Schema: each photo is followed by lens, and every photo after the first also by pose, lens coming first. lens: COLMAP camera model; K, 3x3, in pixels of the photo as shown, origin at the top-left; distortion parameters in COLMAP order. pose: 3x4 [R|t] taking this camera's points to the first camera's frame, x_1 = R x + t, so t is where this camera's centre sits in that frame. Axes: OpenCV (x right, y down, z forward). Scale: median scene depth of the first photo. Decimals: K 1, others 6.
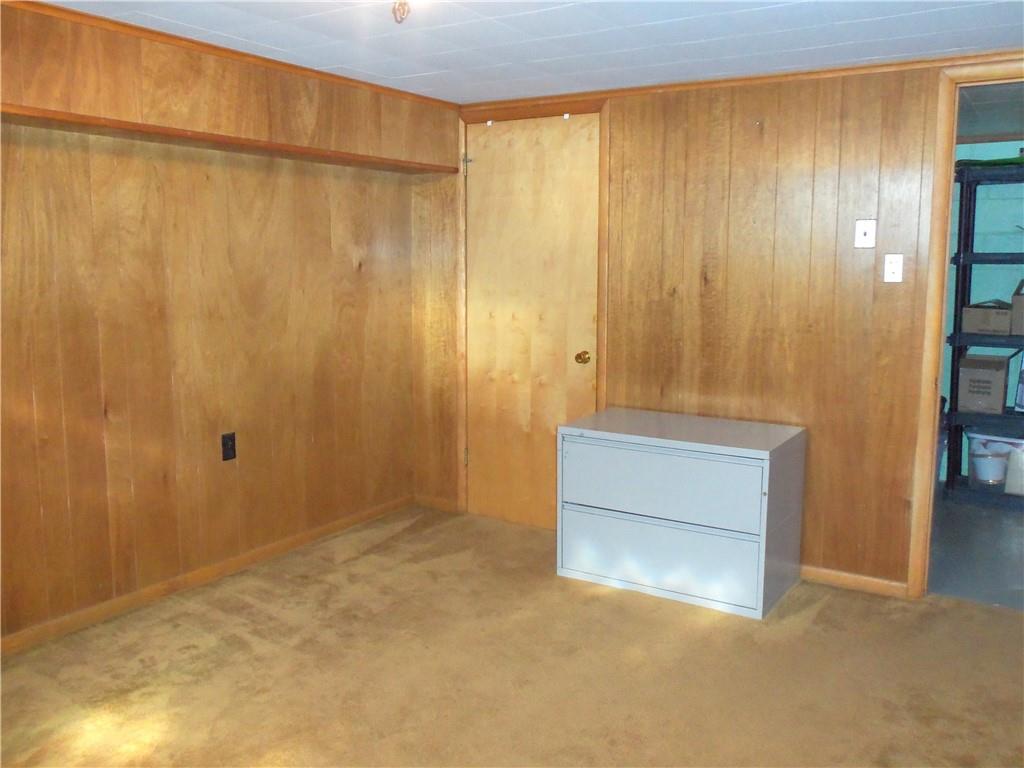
lens RADIAL K [[877.3, 0, 512.0], [0, 877.3, 384.0], [0, 0, 1]] dist [-0.054545, 0.010525]
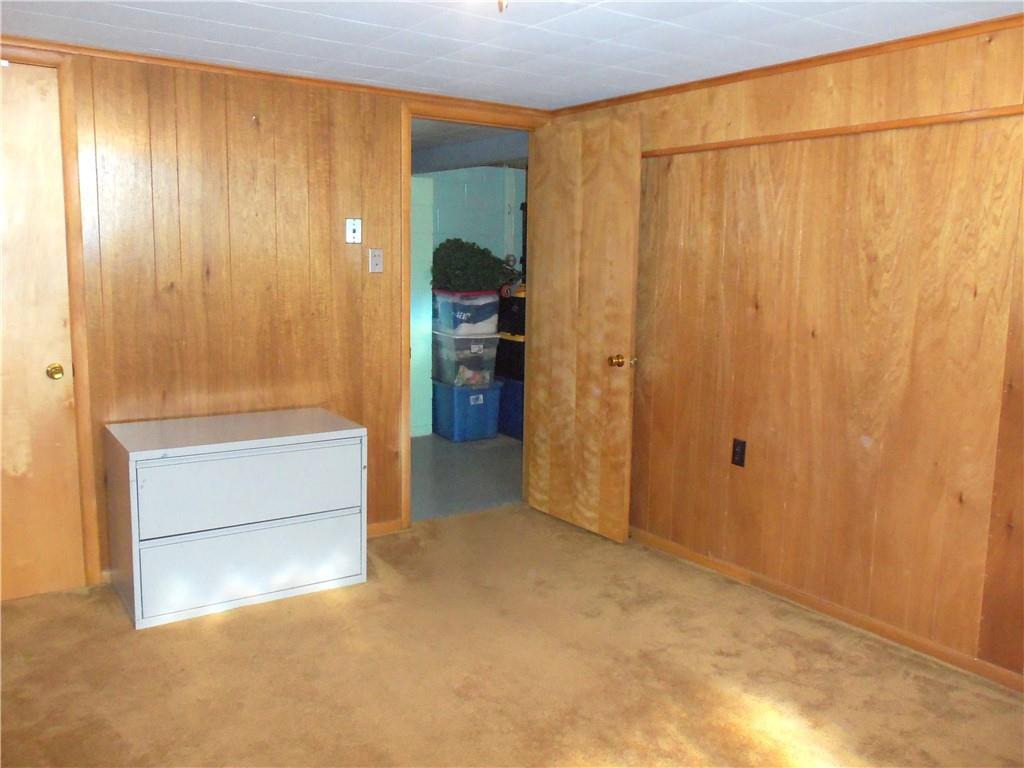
lens RADIAL K [[877.4, 0, 512.0], [0, 877.4, 384.0], [0, 0, 1]] dist [-0.007138, -0.004568]
pose [[0.389628, -0.130585, 0.911667, -0.563066], [0.112898, 0.989203, 0.093441, -0.053870], [-0.914026, 0.066518, 0.400164, 0.335845]]
